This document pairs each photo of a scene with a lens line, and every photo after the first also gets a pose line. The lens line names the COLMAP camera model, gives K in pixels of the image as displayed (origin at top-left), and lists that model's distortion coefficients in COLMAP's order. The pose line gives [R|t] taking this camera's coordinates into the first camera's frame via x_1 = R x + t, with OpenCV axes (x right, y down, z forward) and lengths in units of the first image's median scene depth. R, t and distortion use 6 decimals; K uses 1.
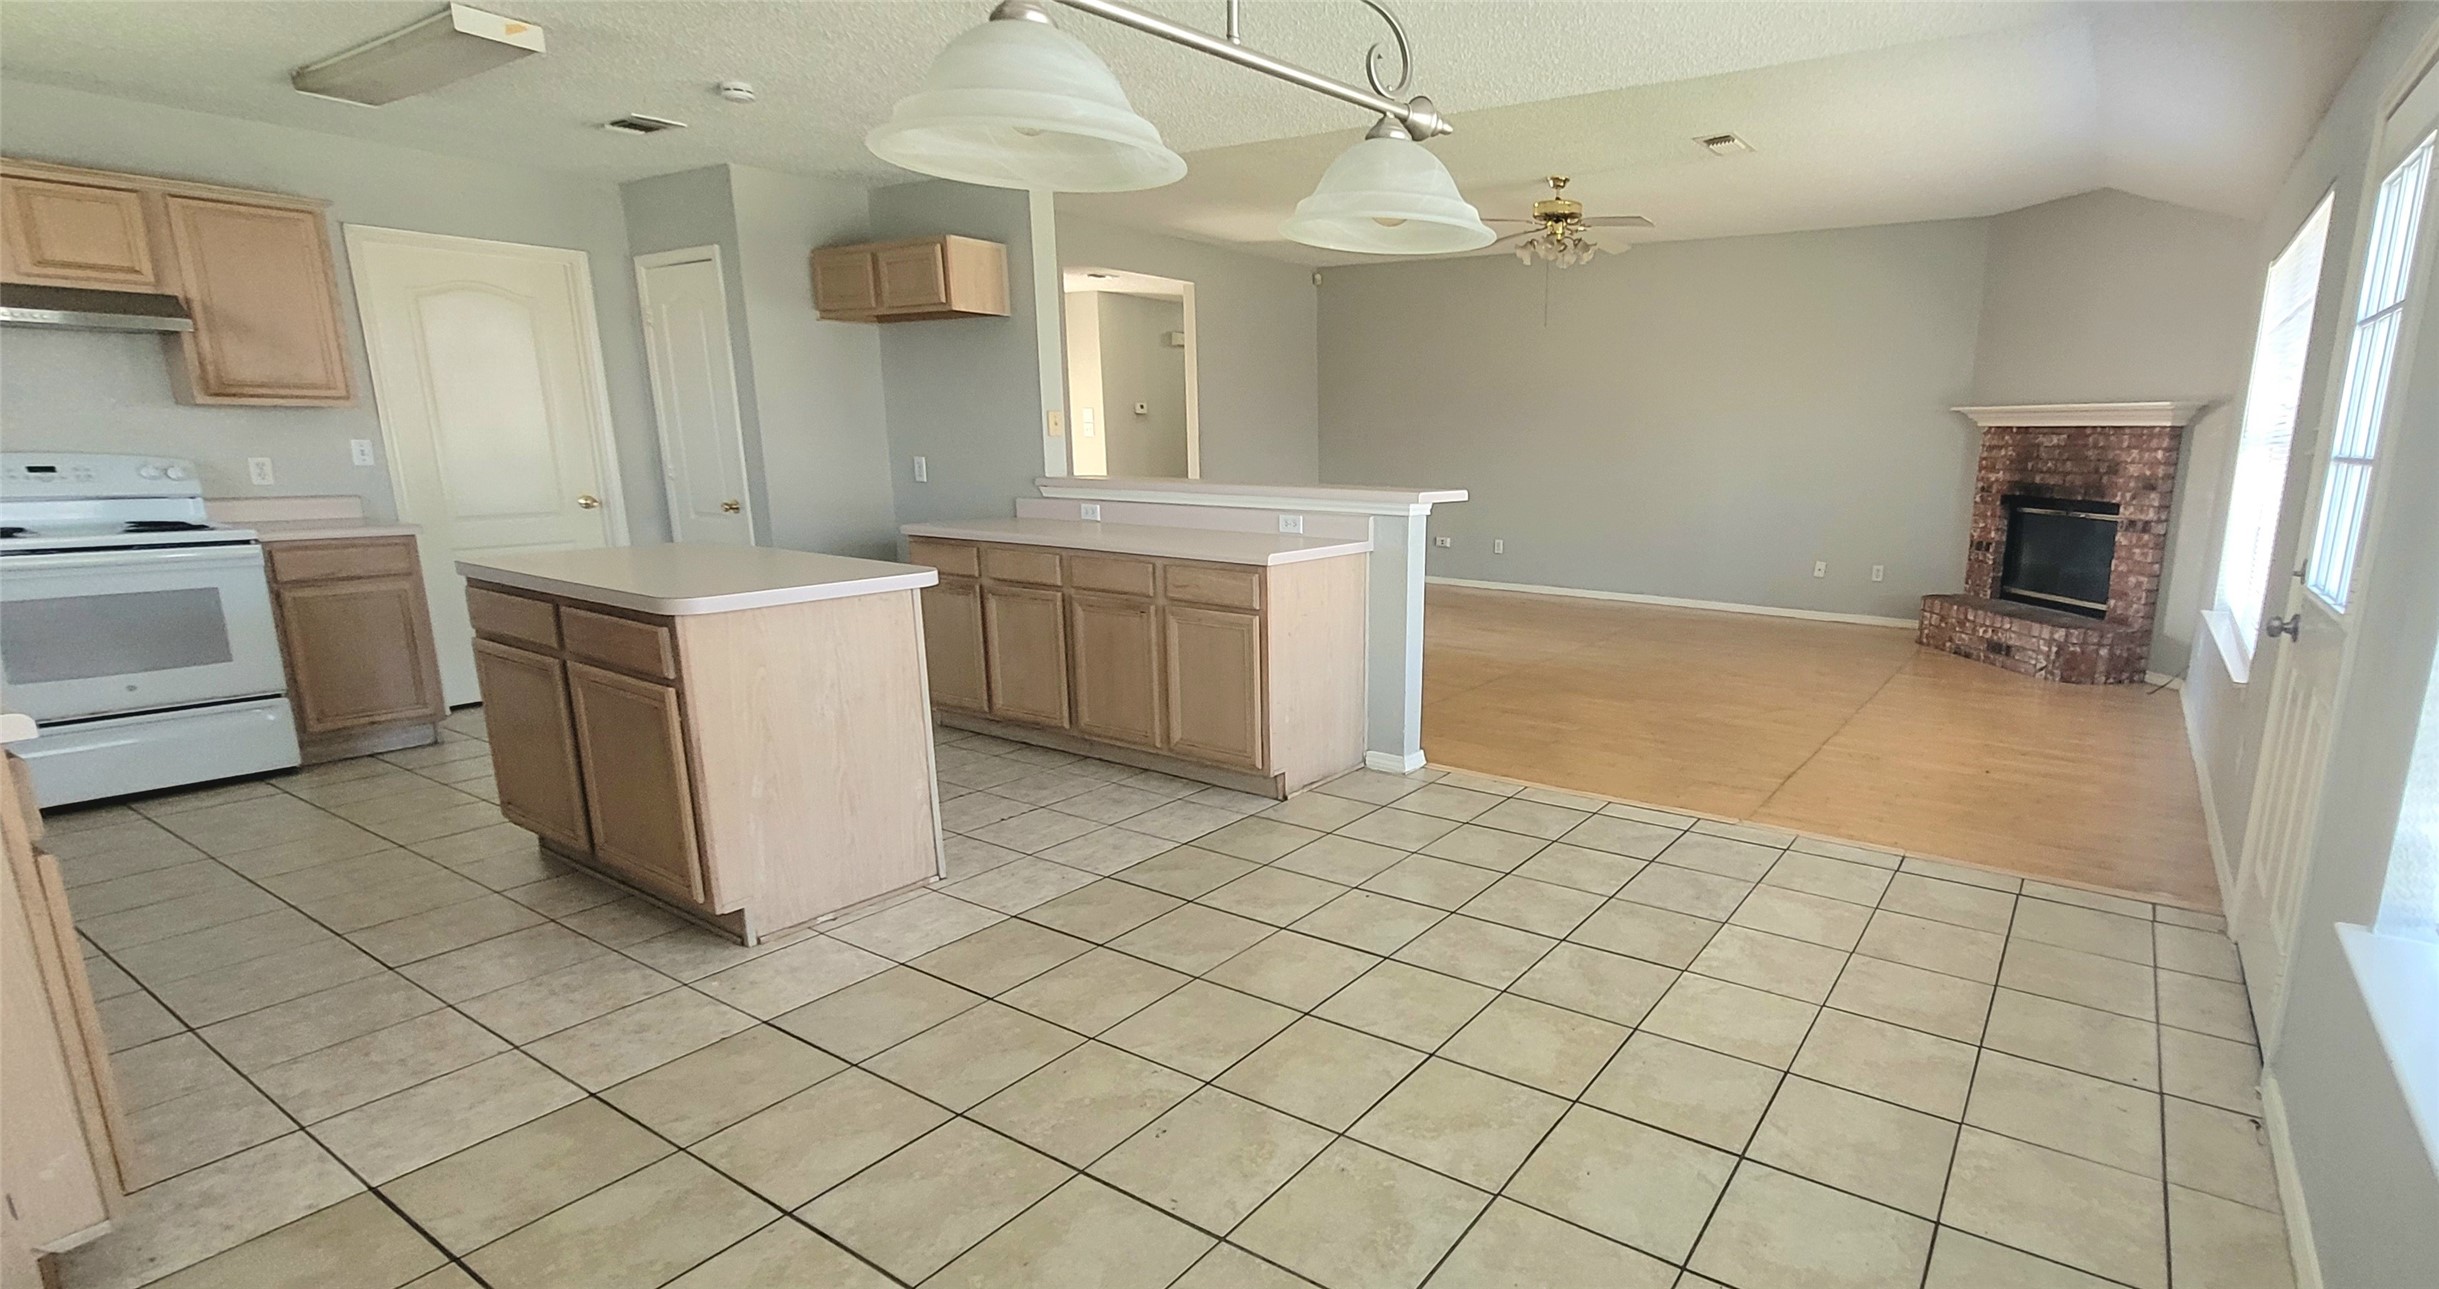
lens RADIAL K [[1136.2, 0, 1431.3], [0, 1136.2, 679.6], [0, 0, 1]] dist [0.008355, -0.000766]
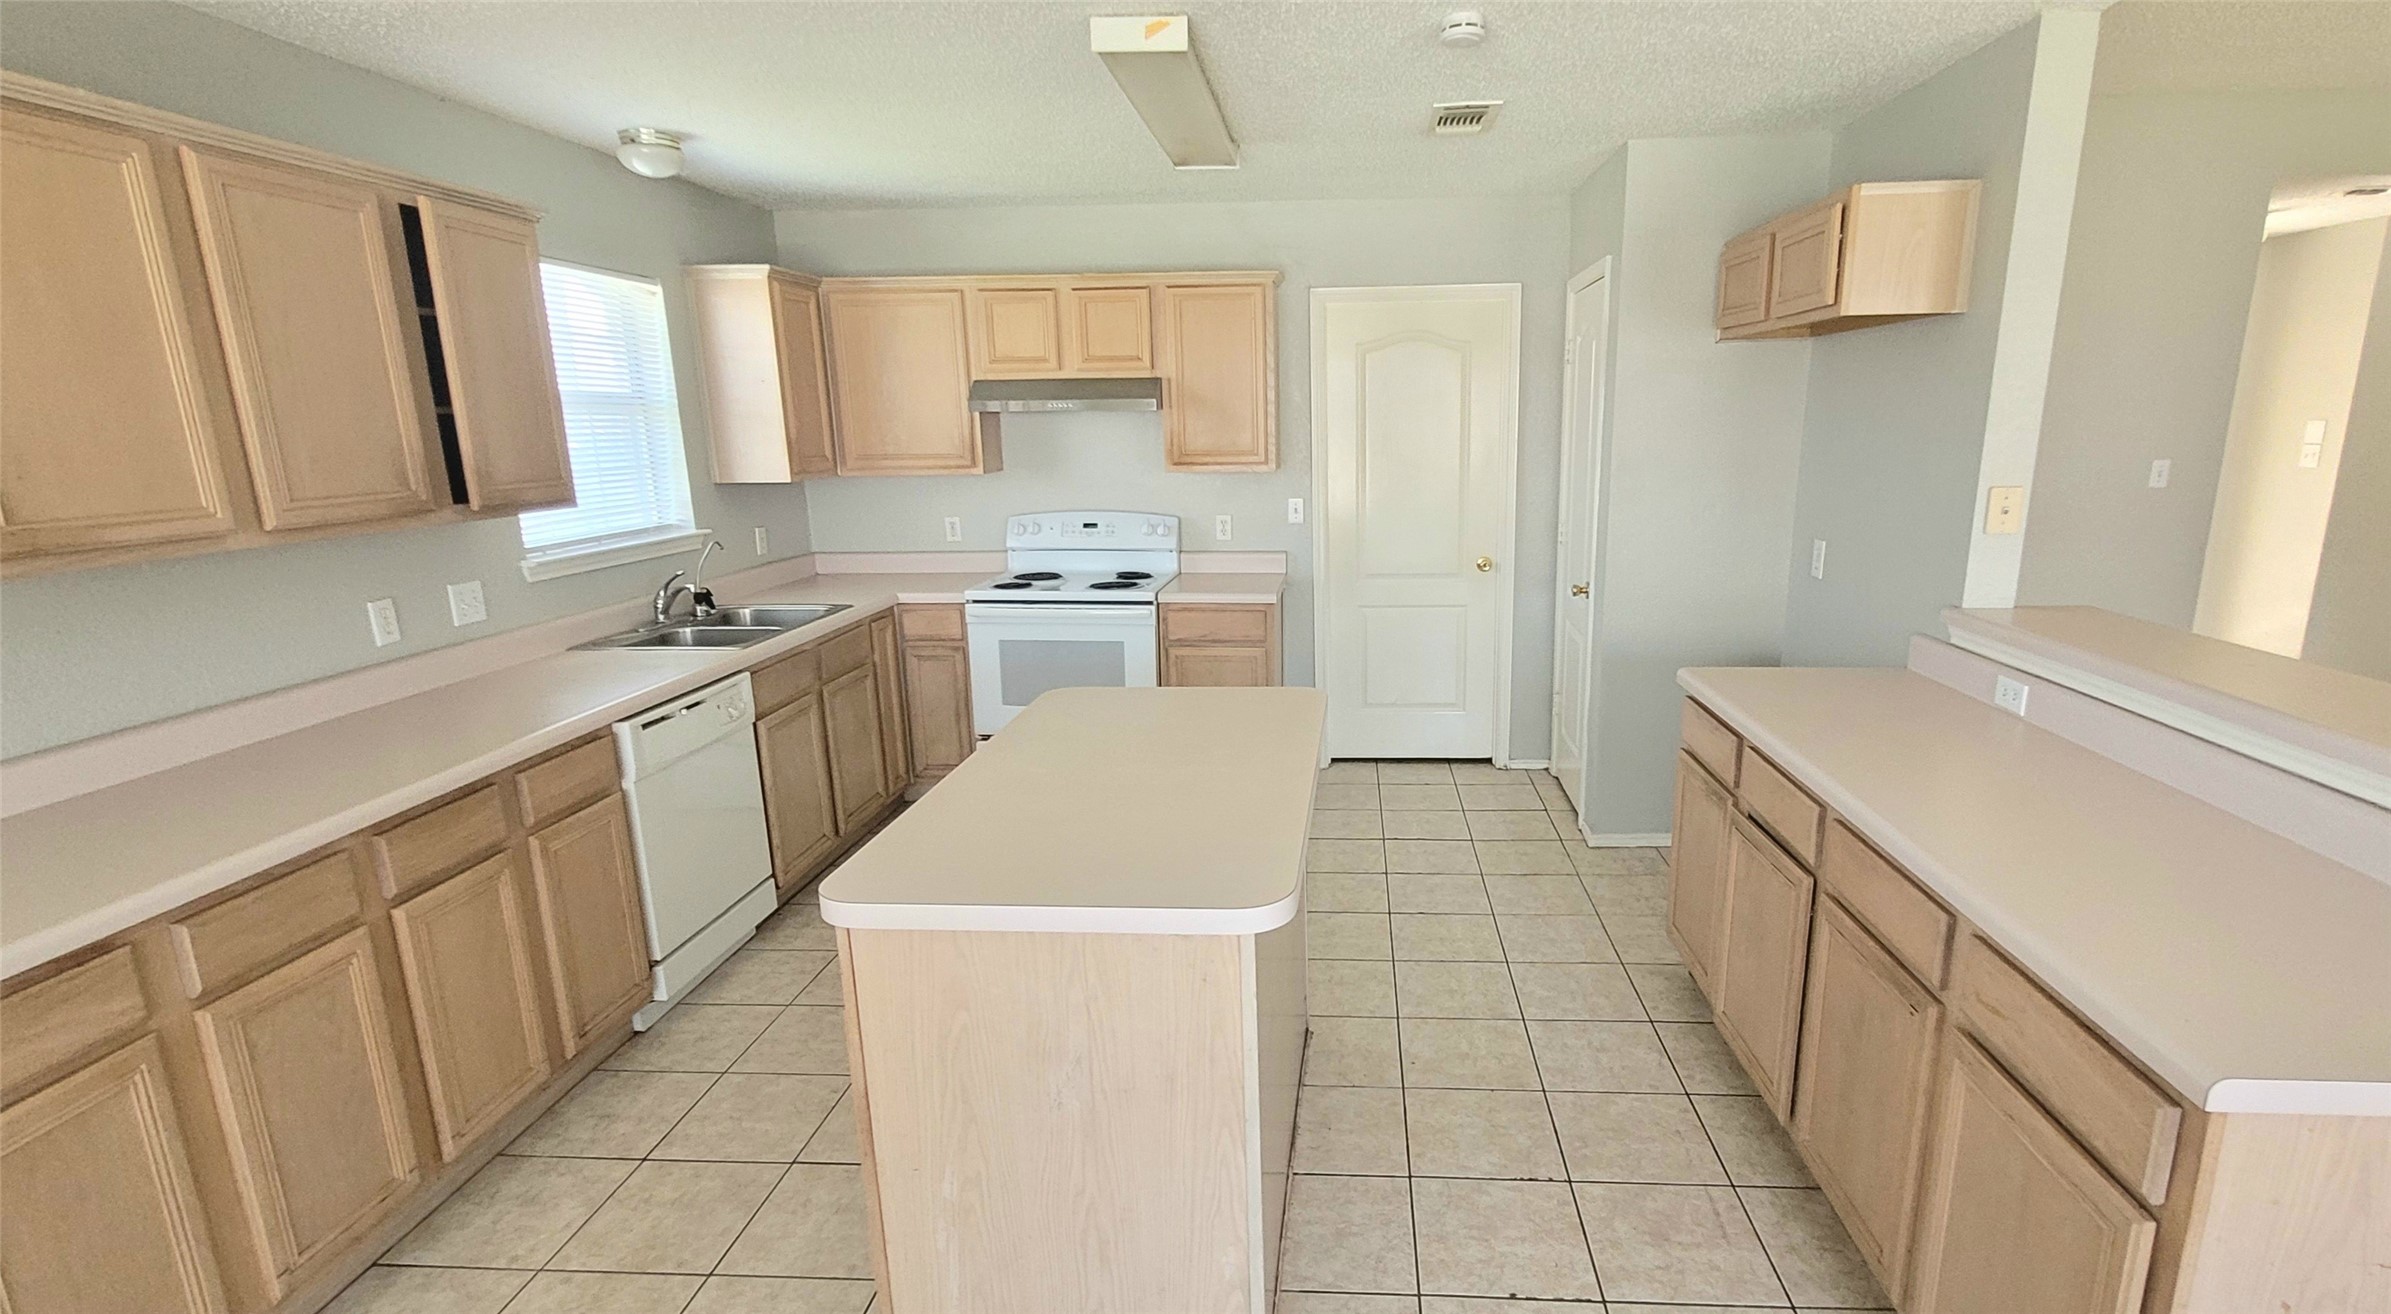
lens RADIAL K [[1155.9, 0, 1278.3], [0, 1155.9, 691.2], [0, 0, 1]] dist [0.005096, 0.000208]
pose [[0.466772, 0.190077, -0.863710, -0.006730], [-0.170553, 0.977644, 0.122979, -0.127658], [0.867776, 0.089905, 0.488755, 0.379887]]
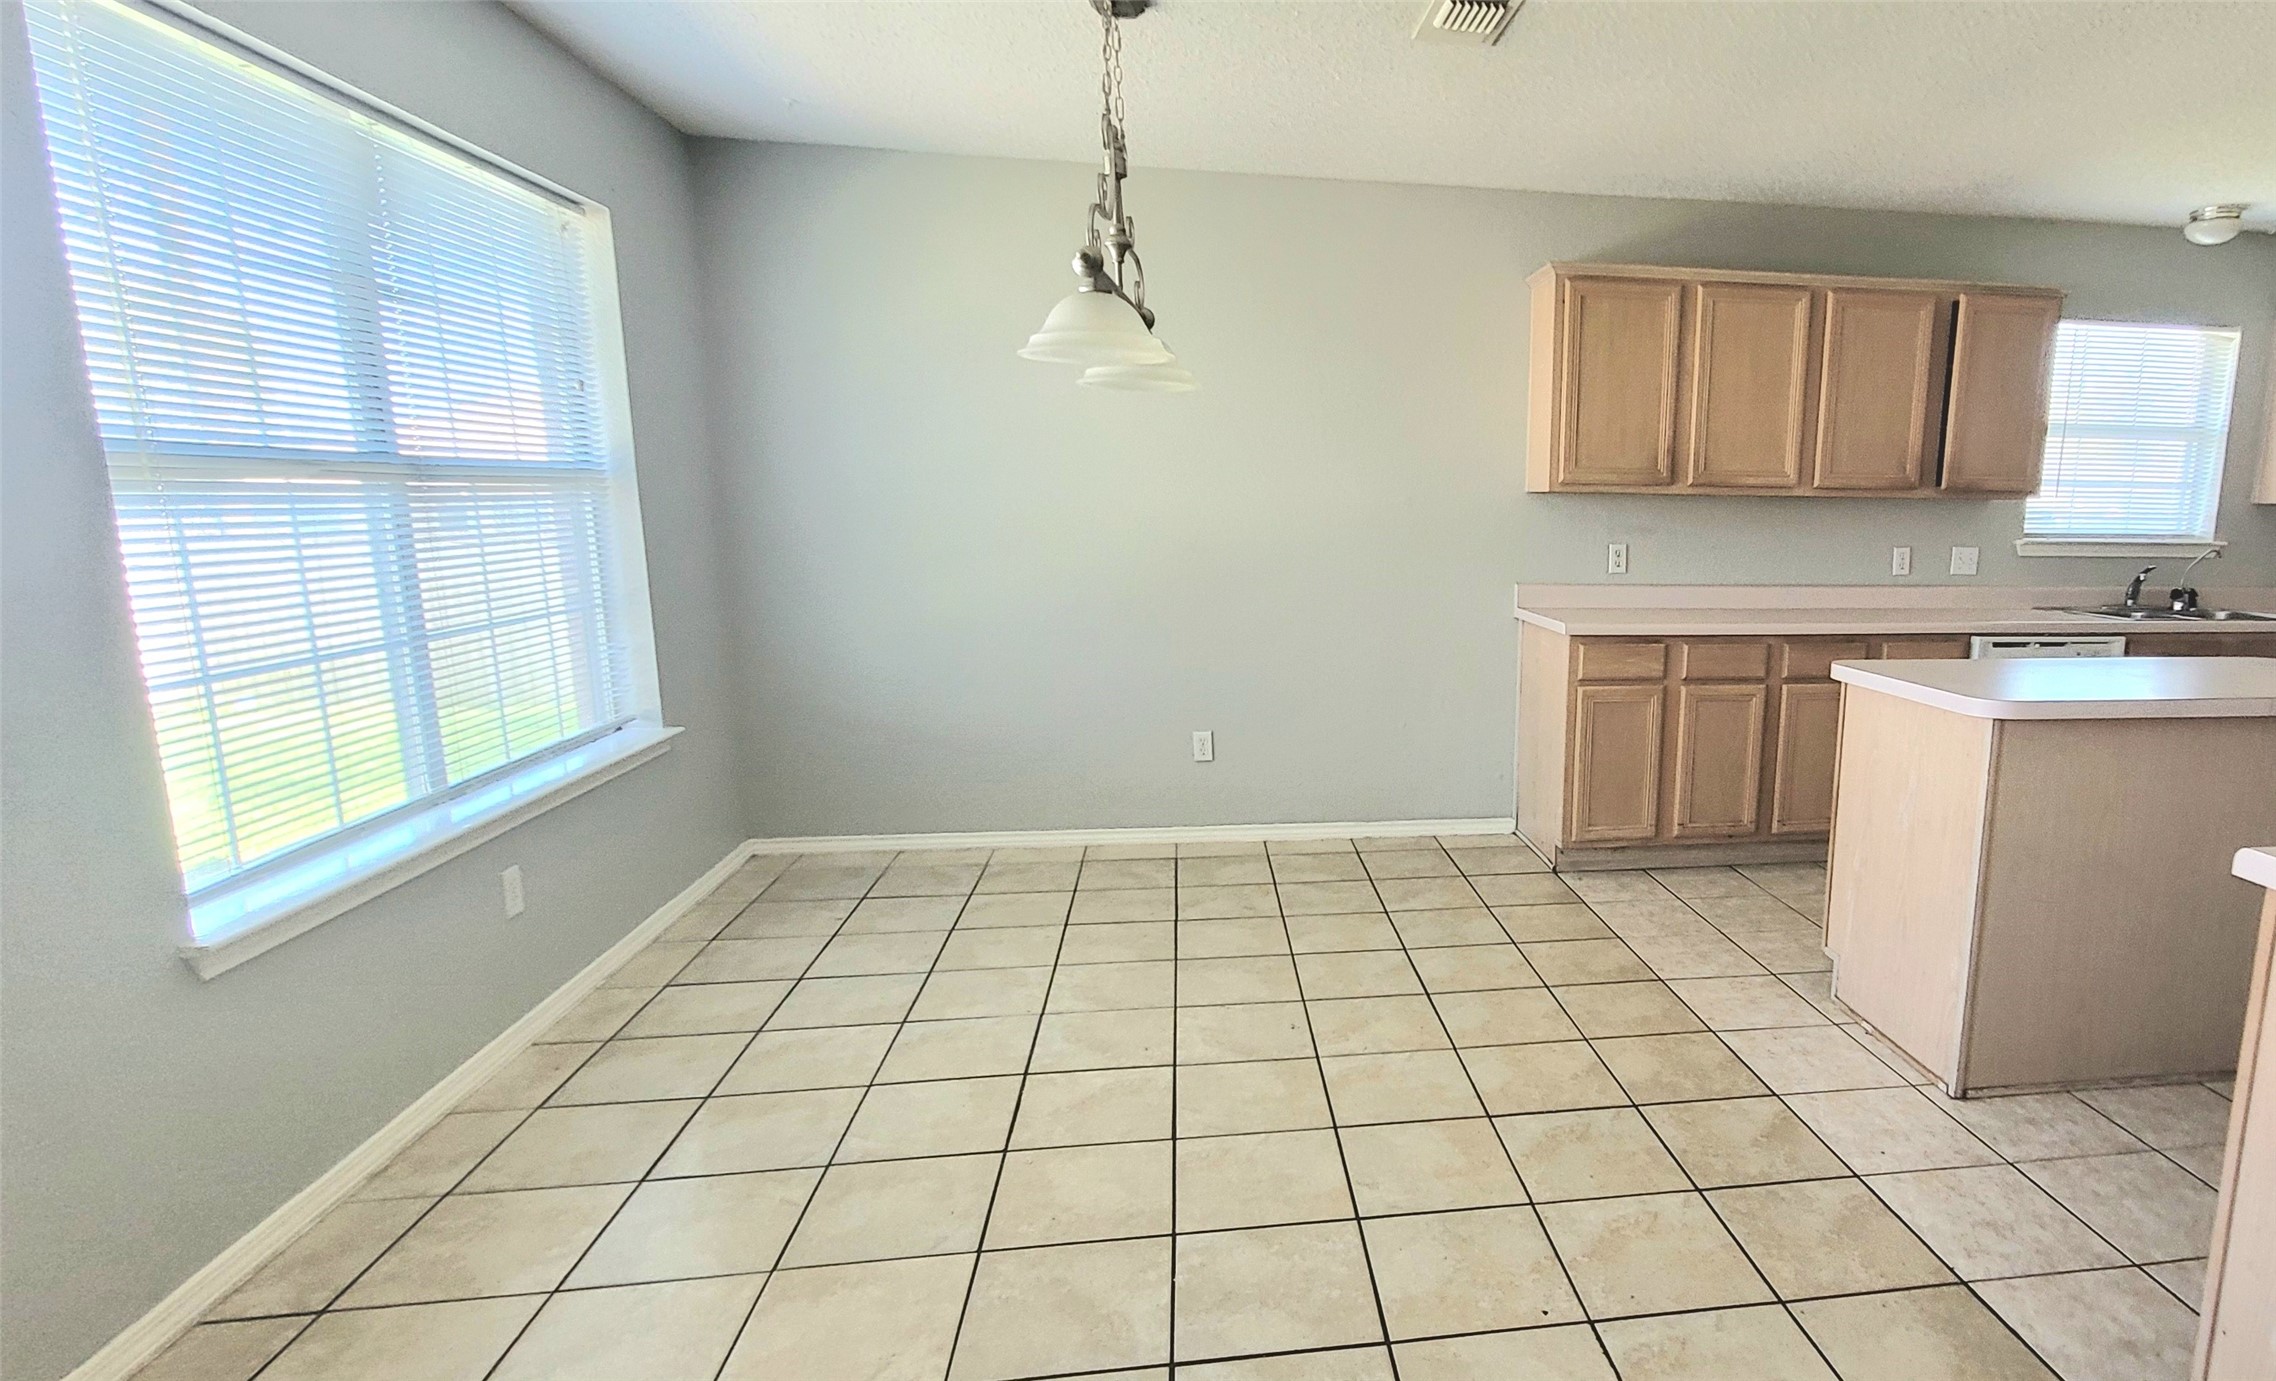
lens RADIAL K [[1212.3, 0, 1394.1], [0, 1212.3, 733.1], [0, 0, 1]] dist [0.001981, 0.000392]
pose [[-0.755750, 0.100404, -0.647117, 0.191991], [-0.161422, 0.929122, 0.332680, -0.141762], [0.634653, 0.355882, -0.685976, 0.666078]]
